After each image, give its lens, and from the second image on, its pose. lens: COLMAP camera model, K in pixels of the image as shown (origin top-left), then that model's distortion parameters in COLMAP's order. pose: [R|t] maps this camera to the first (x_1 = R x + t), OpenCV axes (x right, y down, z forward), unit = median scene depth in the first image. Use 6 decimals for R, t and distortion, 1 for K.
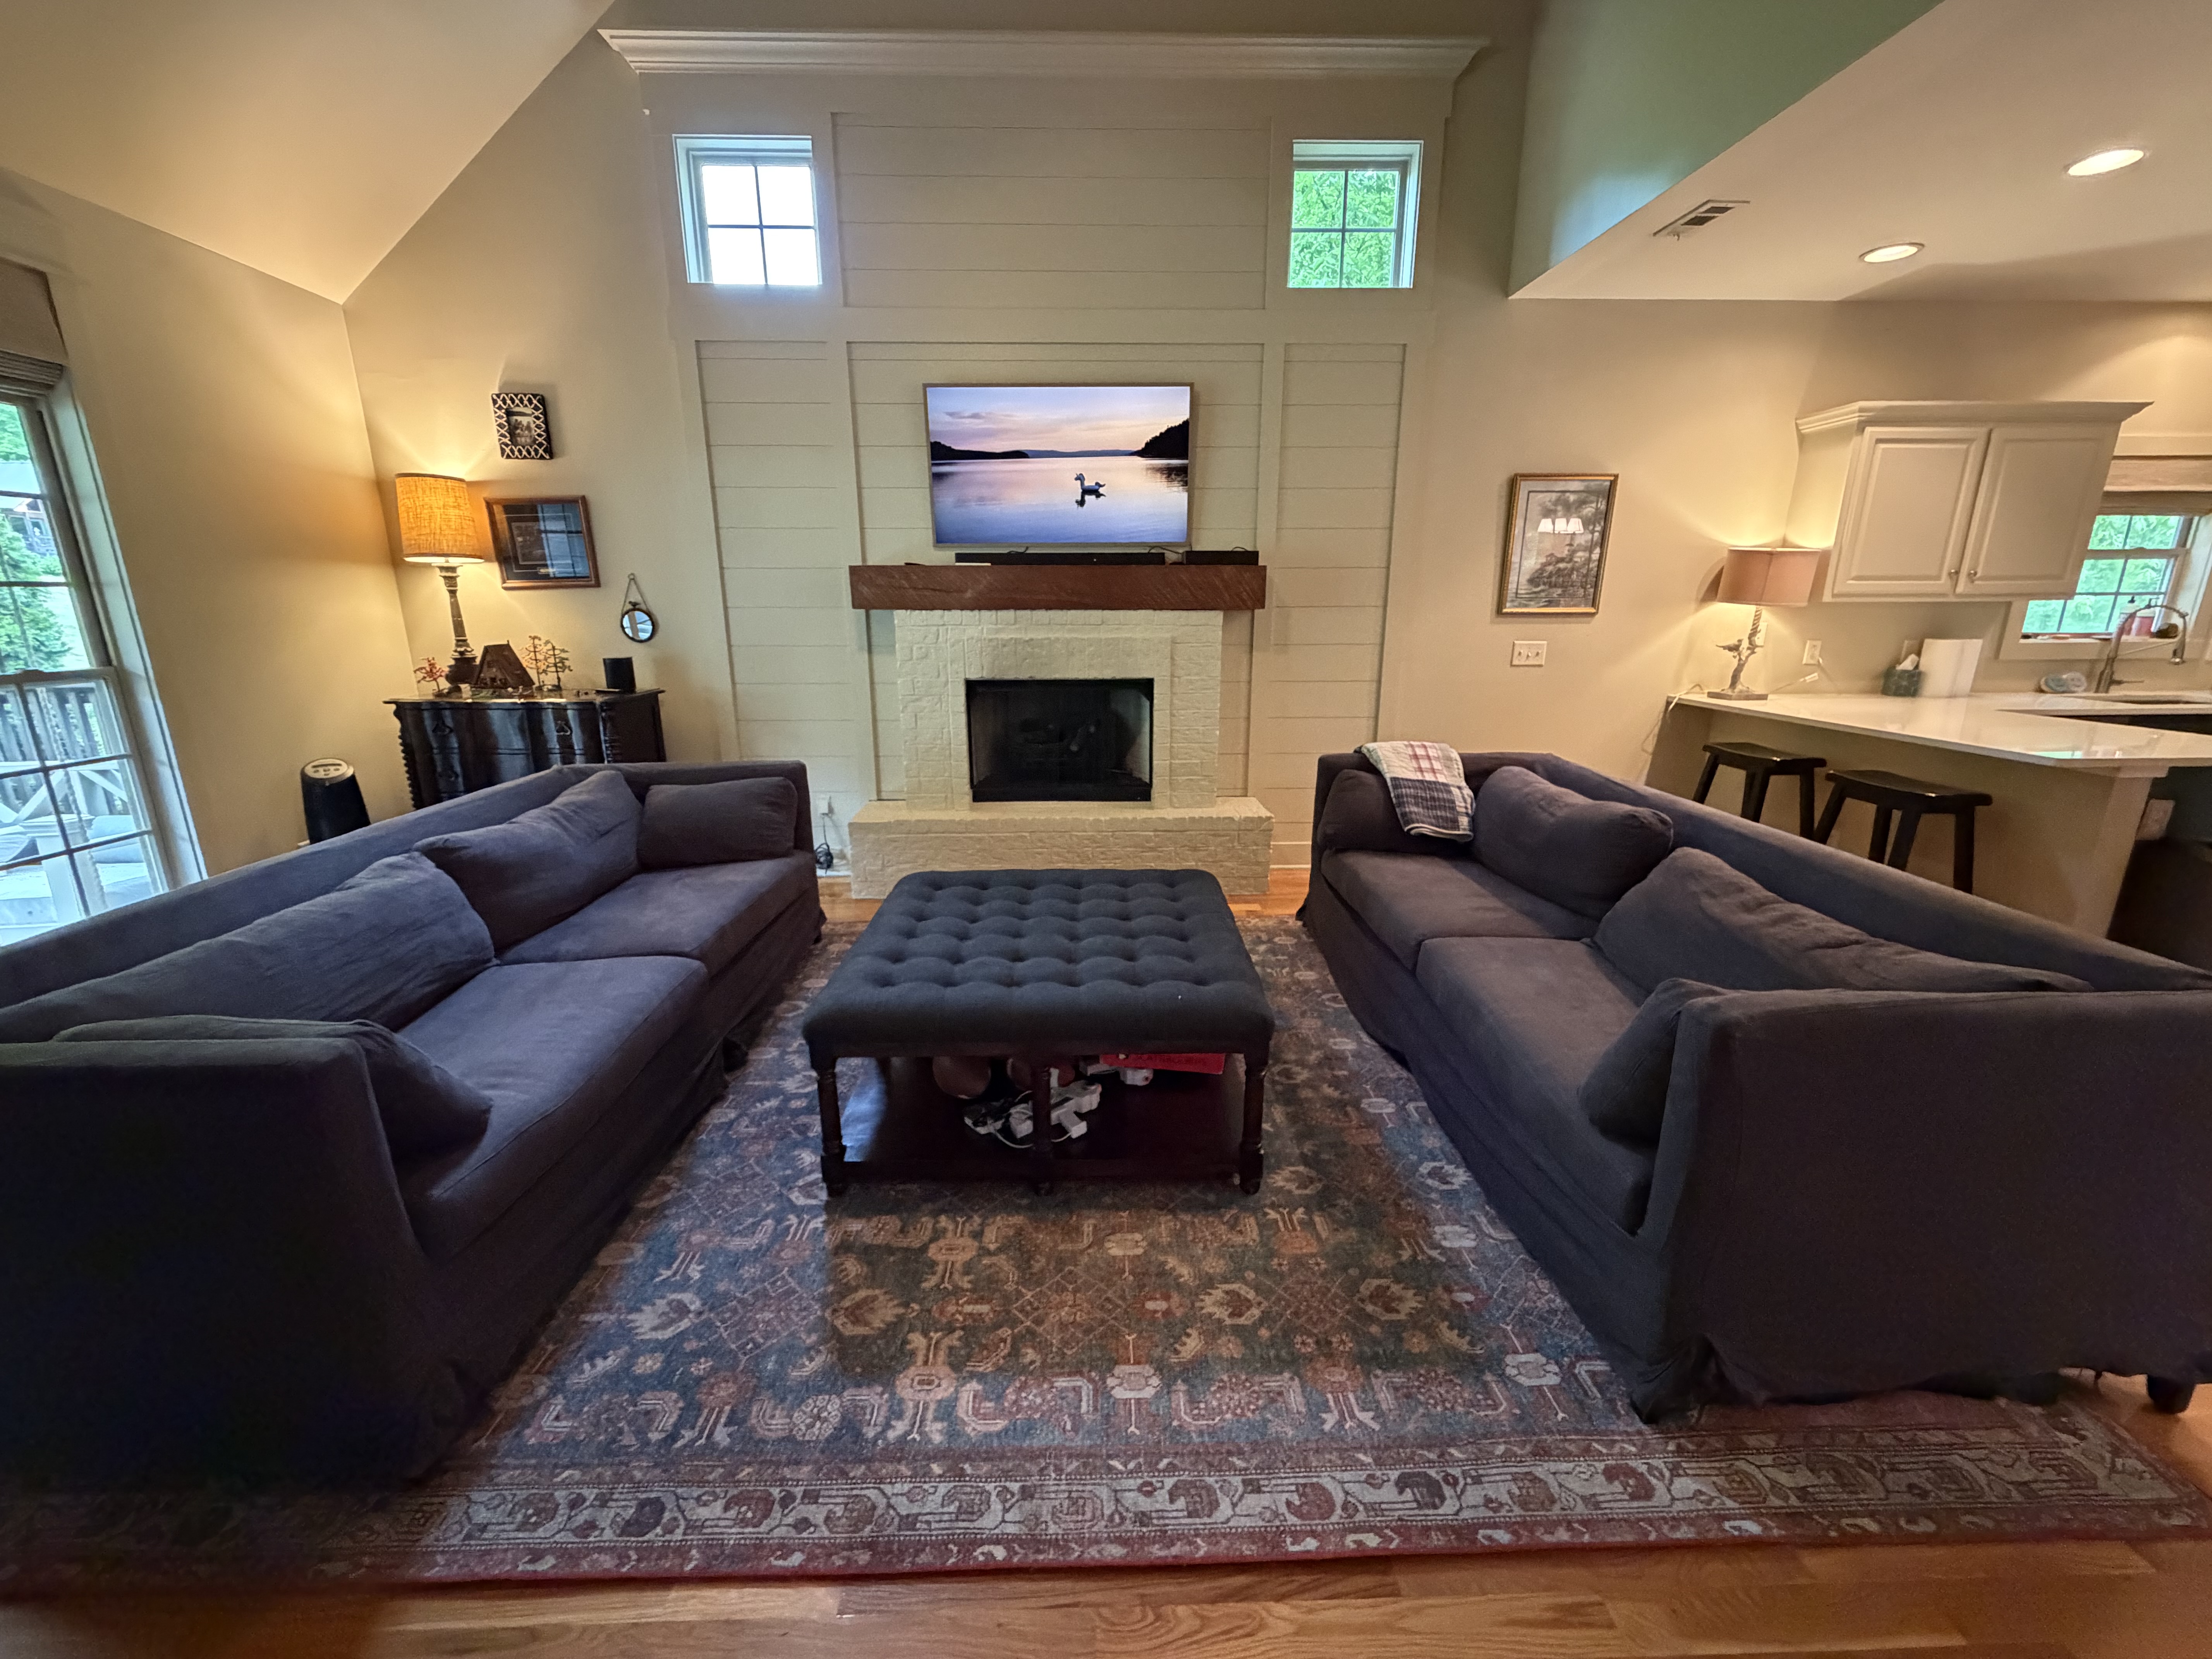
lens RADIAL K [[886.6, 0, 1106.0], [0, 886.6, 829.5], [0, 0, 1]] dist [-0.000717, -0.000199]
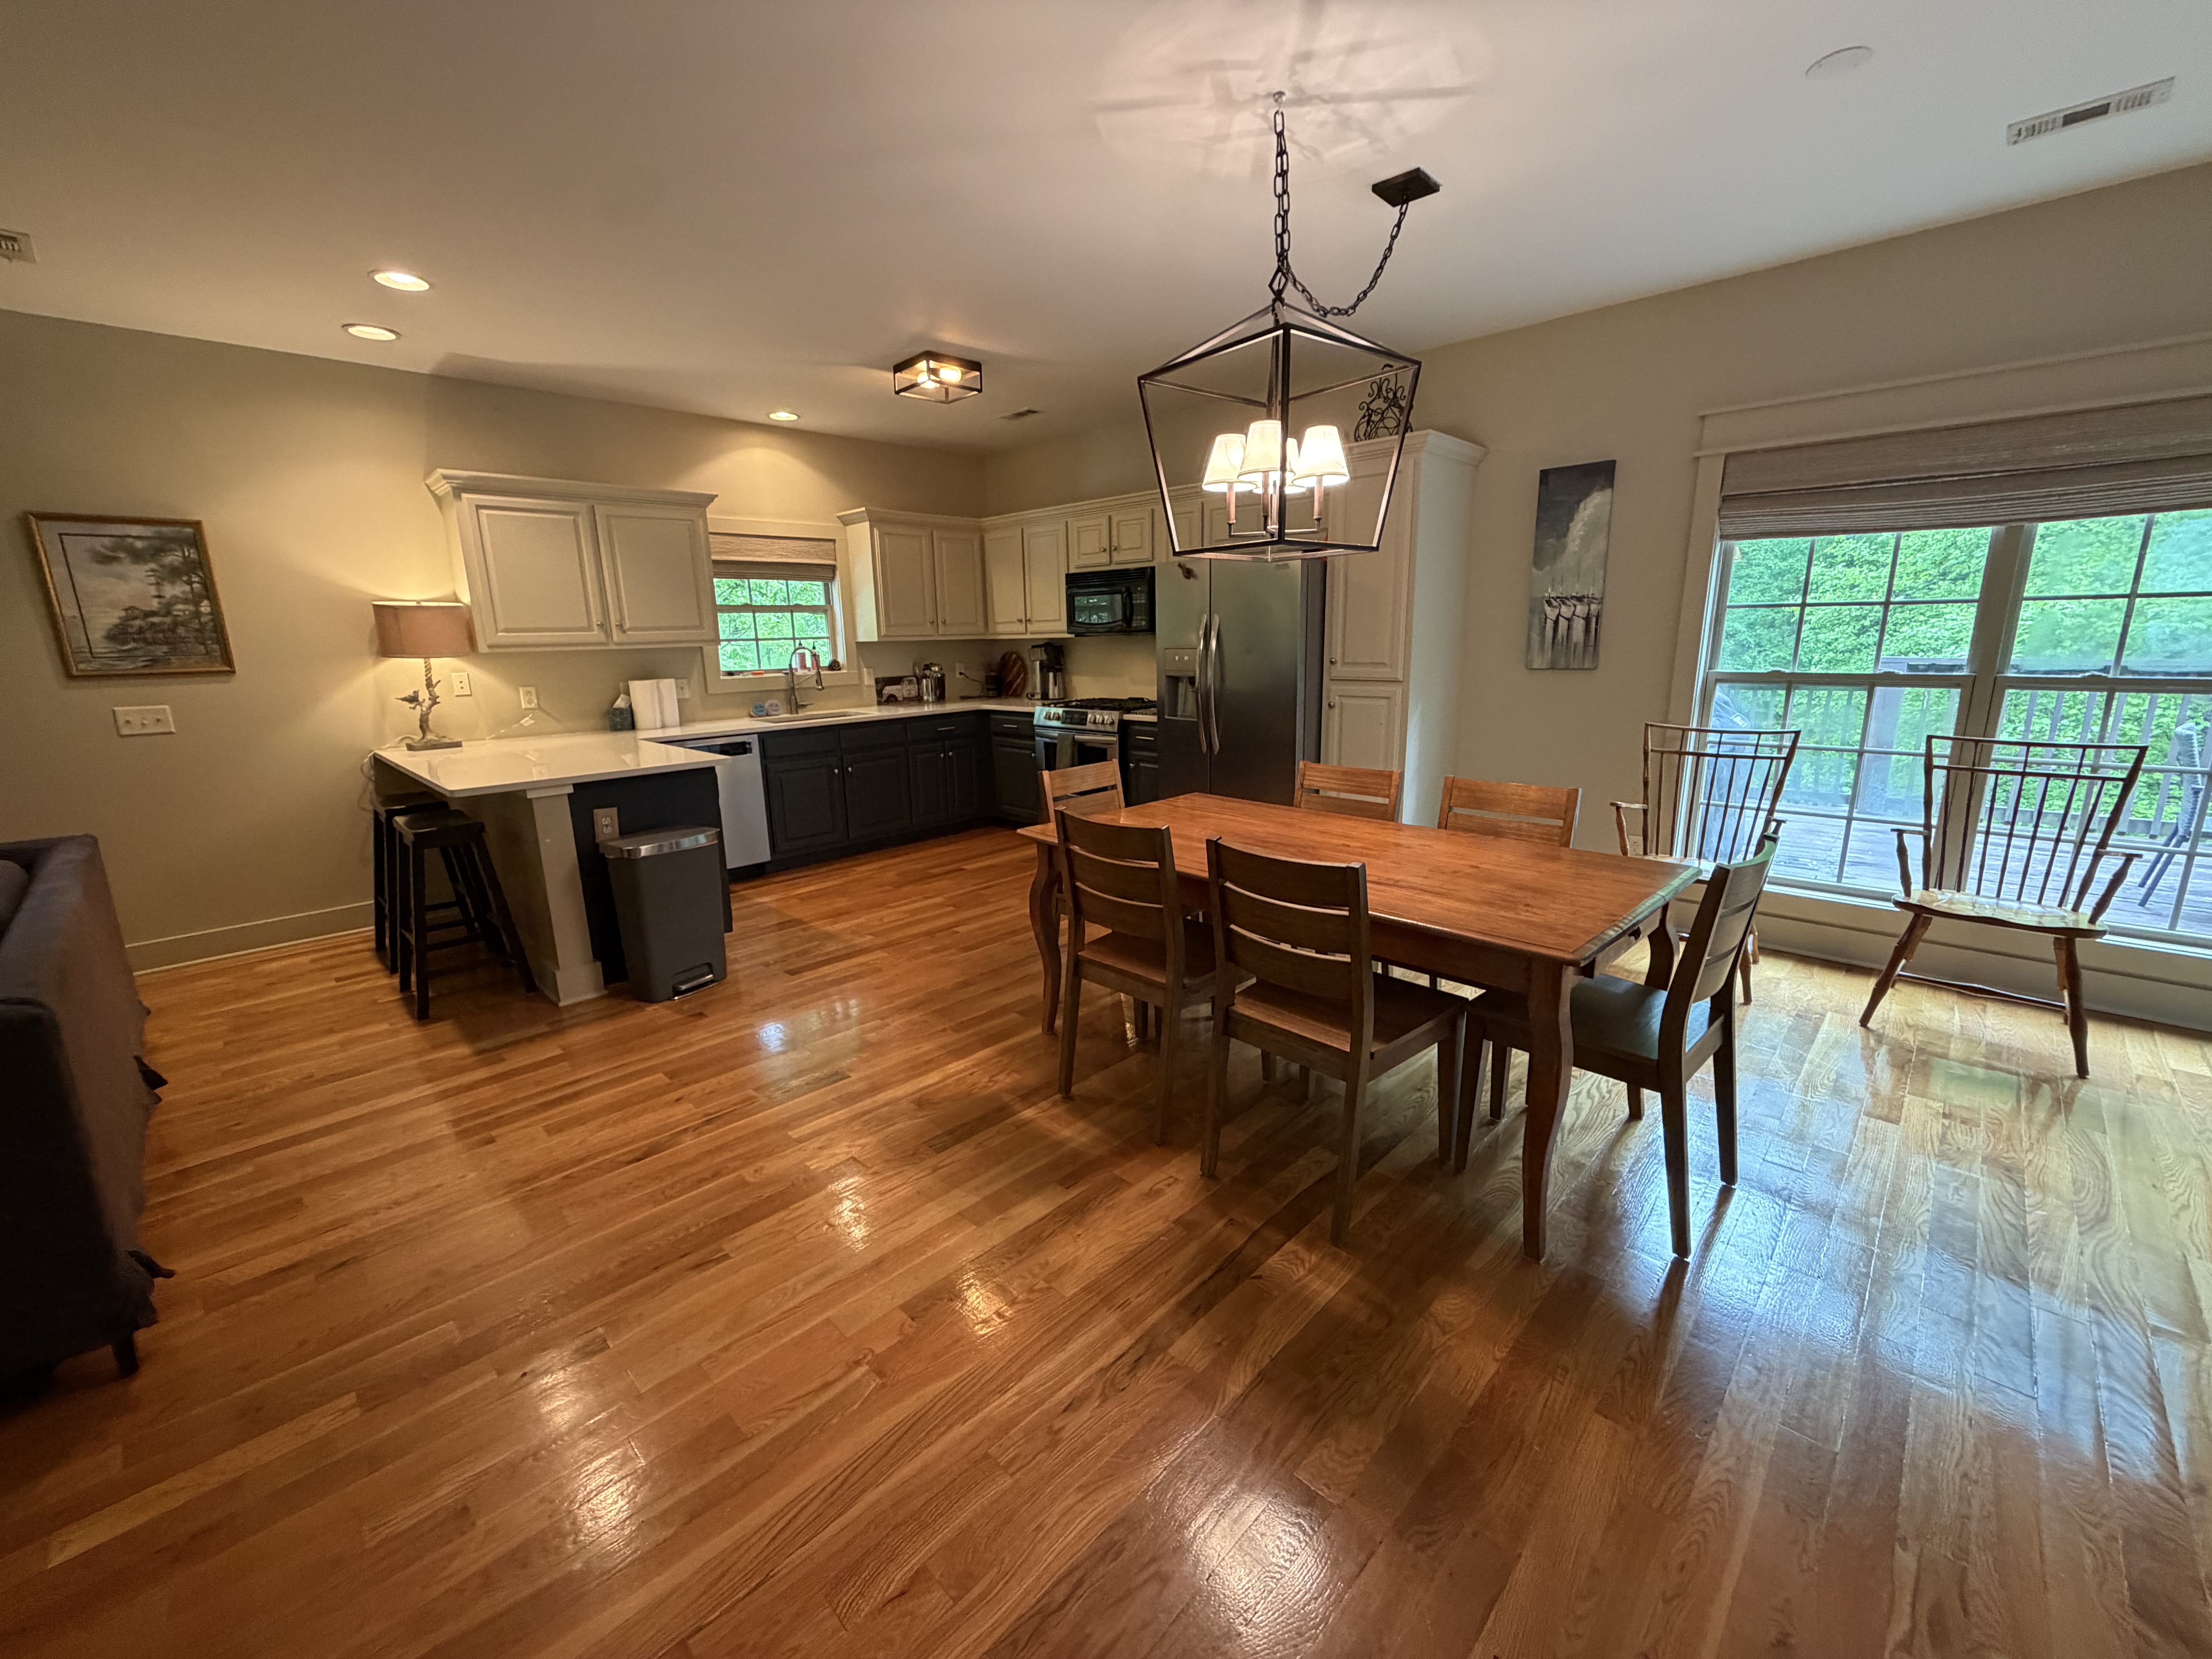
lens RADIAL K [[880.0, 0, 1106.0], [0, 880.0, 829.5], [0, 0, 1]] dist [-0.000211, -0.000126]
pose [[0.723300, -0.164287, 0.670707, 0.609148], [0.192895, 0.980691, 0.032196, 0.064235], [-0.663046, 0.106088, 0.741024, -0.266479]]
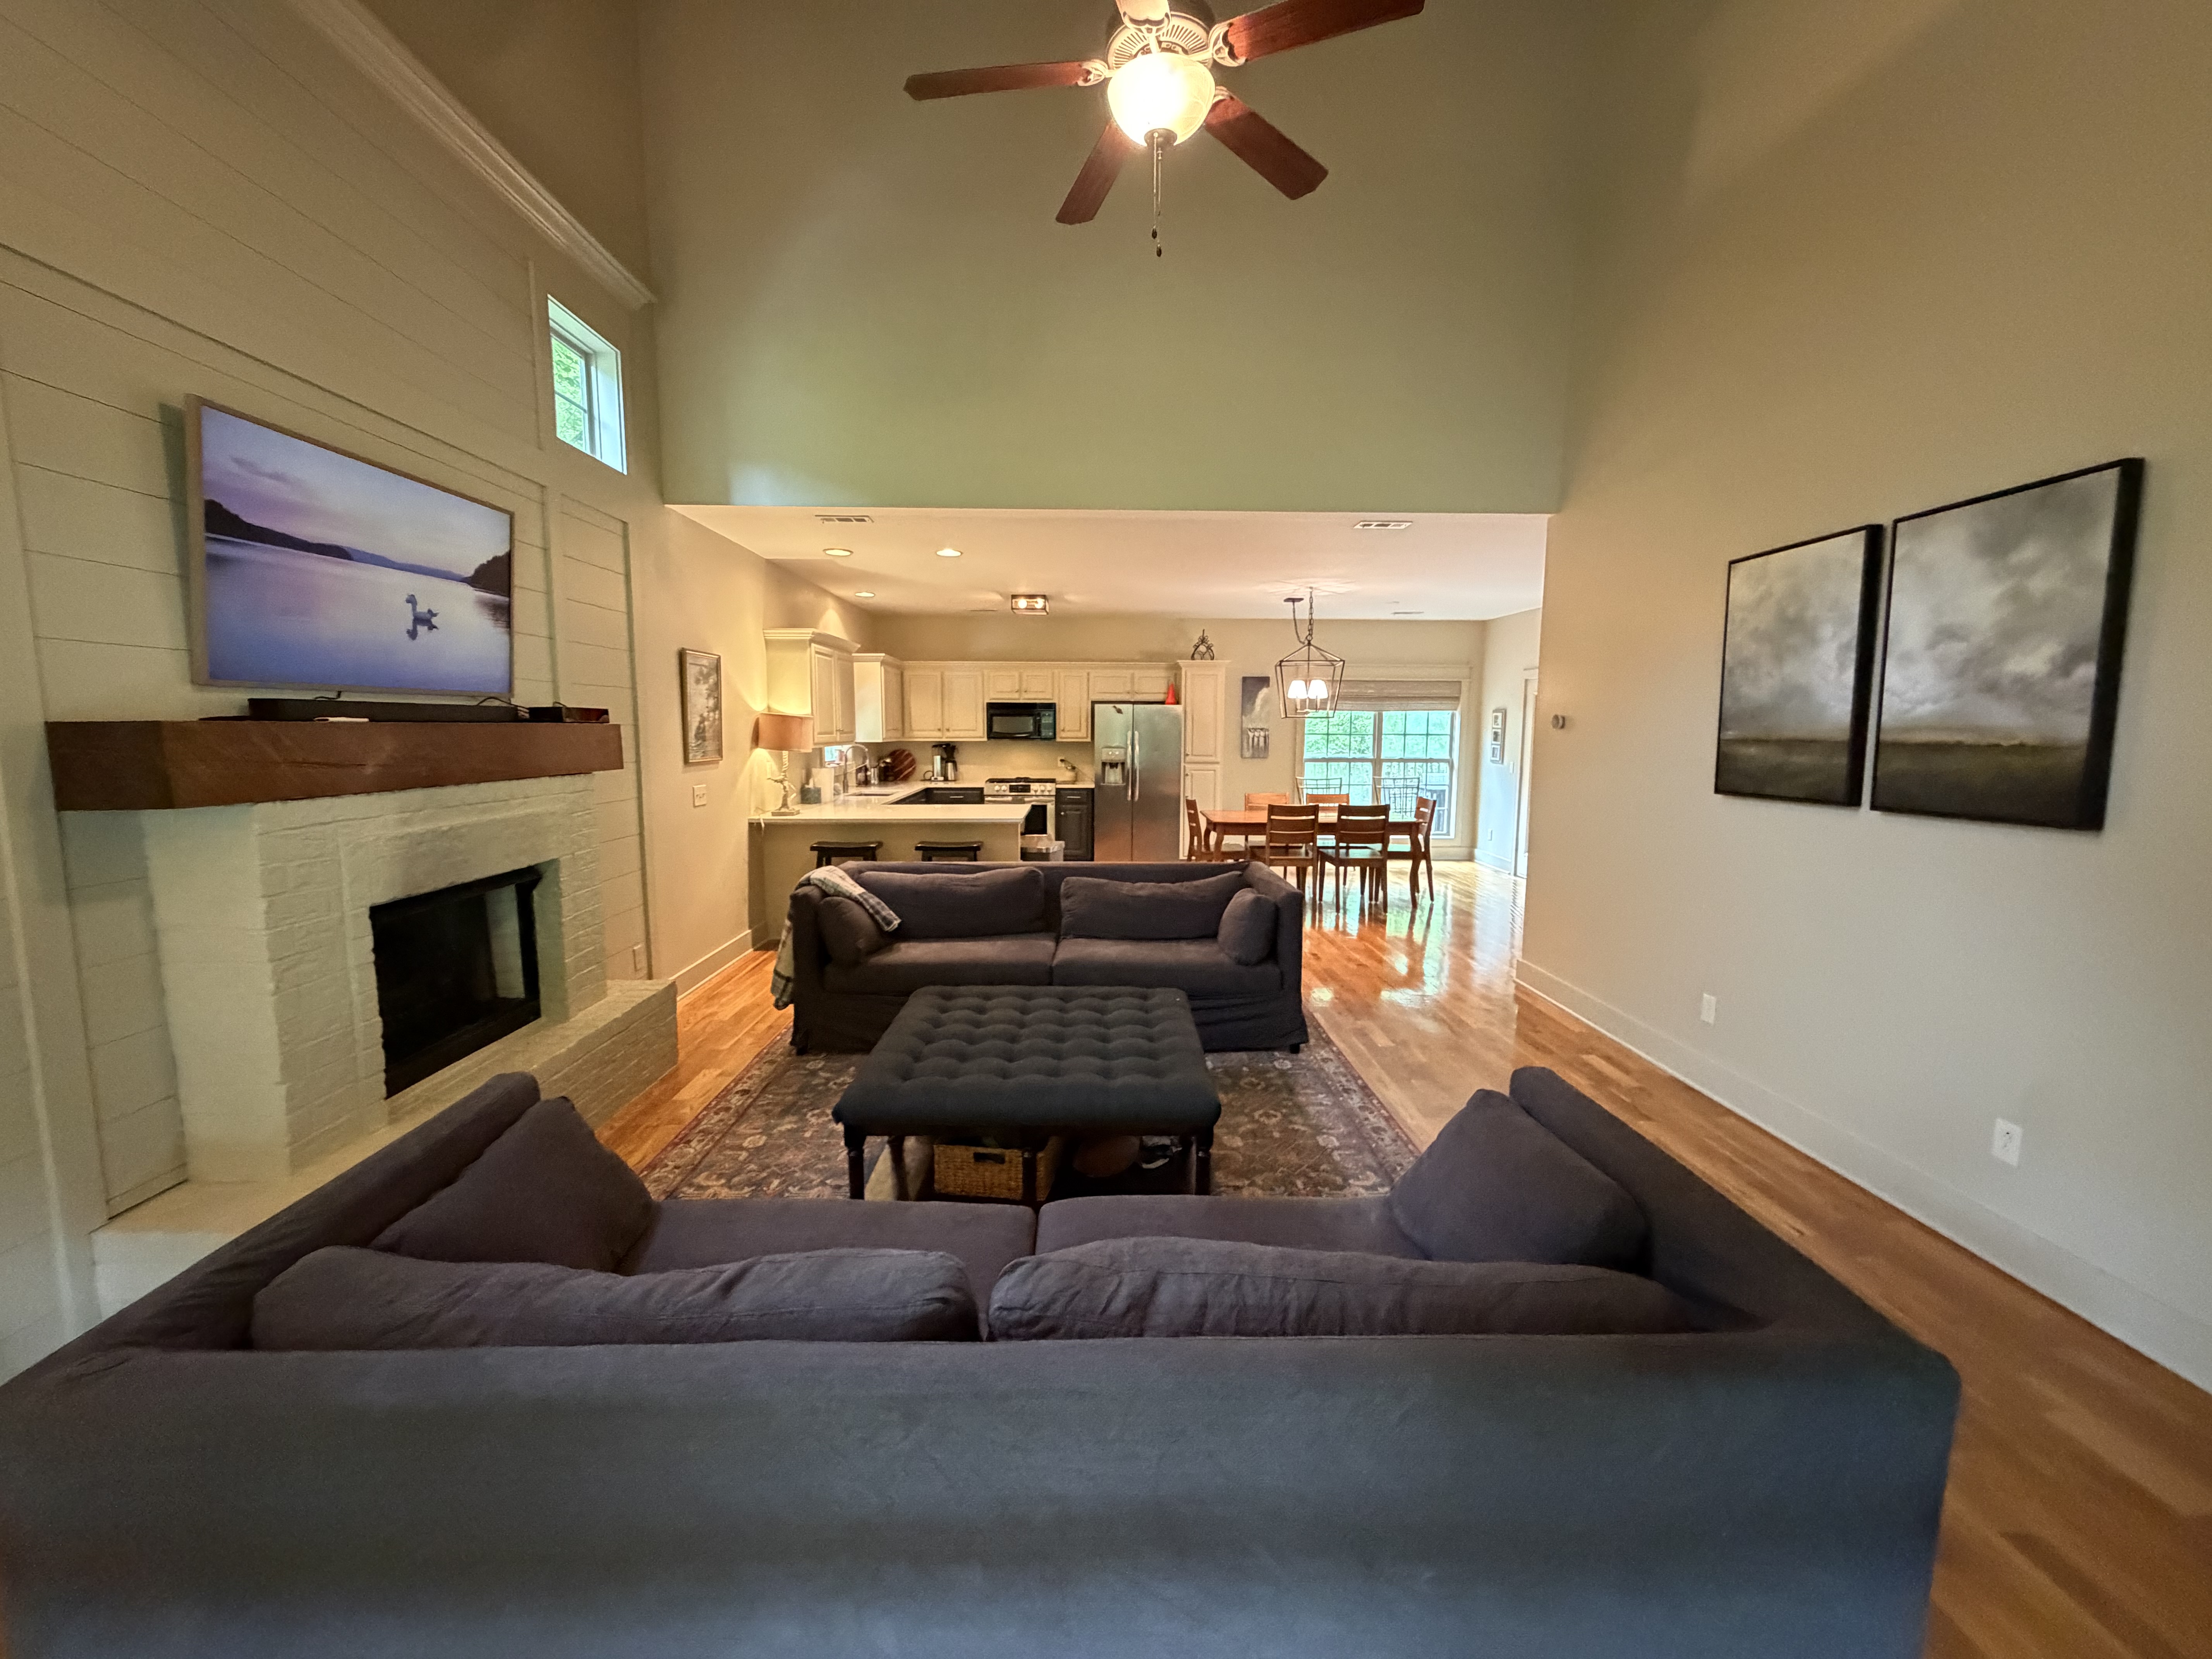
lens RADIAL K [[880.0, 0, 1106.0], [0, 880.0, 829.5], [0, 0, 1]] dist [-0.000211, -0.000126]
pose [[0.001281, -0.113921, 0.993489, -0.740240], [0.249401, 0.962132, 0.110004, -0.161463], [-0.968399, 0.247637, 0.029645, 0.491519]]
